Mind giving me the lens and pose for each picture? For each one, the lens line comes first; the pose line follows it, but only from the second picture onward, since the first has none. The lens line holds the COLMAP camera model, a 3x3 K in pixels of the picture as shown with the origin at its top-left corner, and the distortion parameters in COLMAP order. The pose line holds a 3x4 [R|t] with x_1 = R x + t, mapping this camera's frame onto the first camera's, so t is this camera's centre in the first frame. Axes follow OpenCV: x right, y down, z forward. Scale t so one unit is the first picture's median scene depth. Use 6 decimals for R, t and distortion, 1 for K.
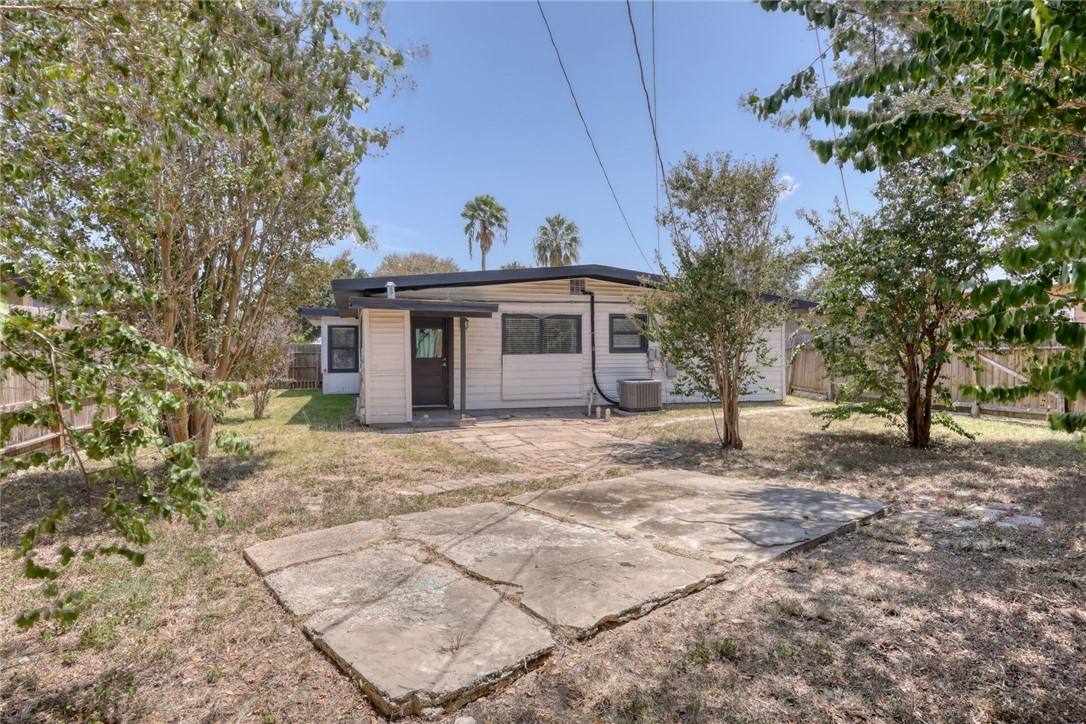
lens RADIAL K [[598.7, 0, 543.0], [0, 598.7, 362.0], [0, 0, 1]] dist [0.000203, -0.000015]
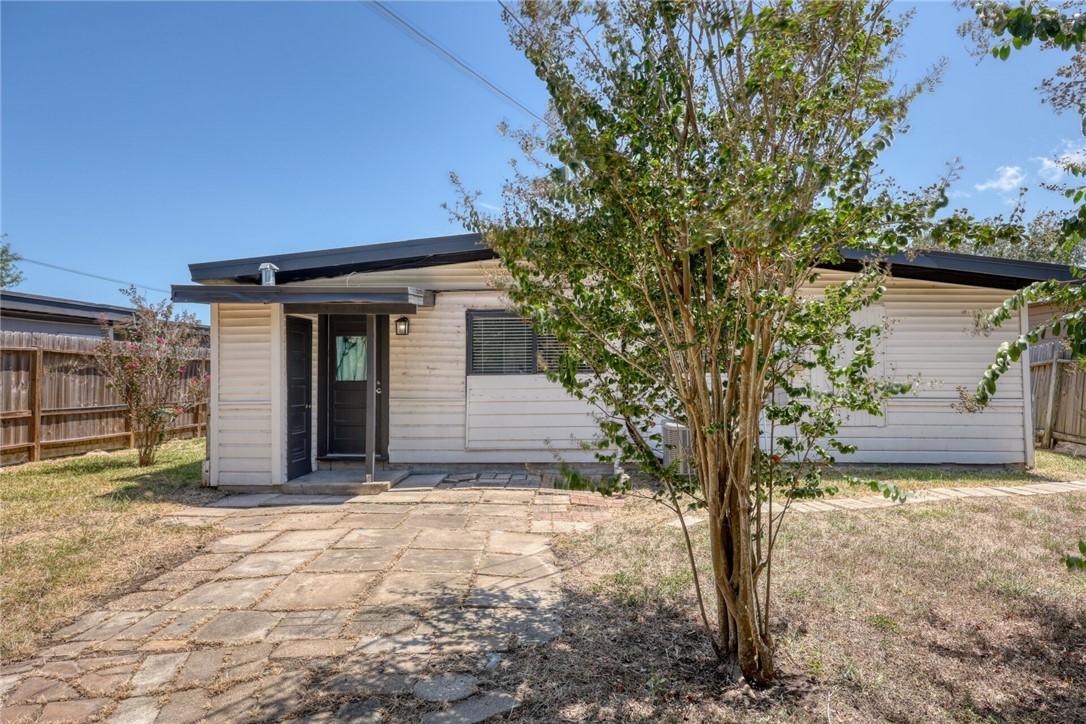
lens RADIAL K [[598.7, 0, 543.0], [0, 598.7, 362.0], [0, 0, 1]] dist [0.000203, -0.000015]
pose [[0.942735, -0.008917, -0.333424, 0.216757], [-0.002009, 0.999473, -0.032411, -0.006642], [0.333538, 0.031225, 0.942220, 0.451016]]
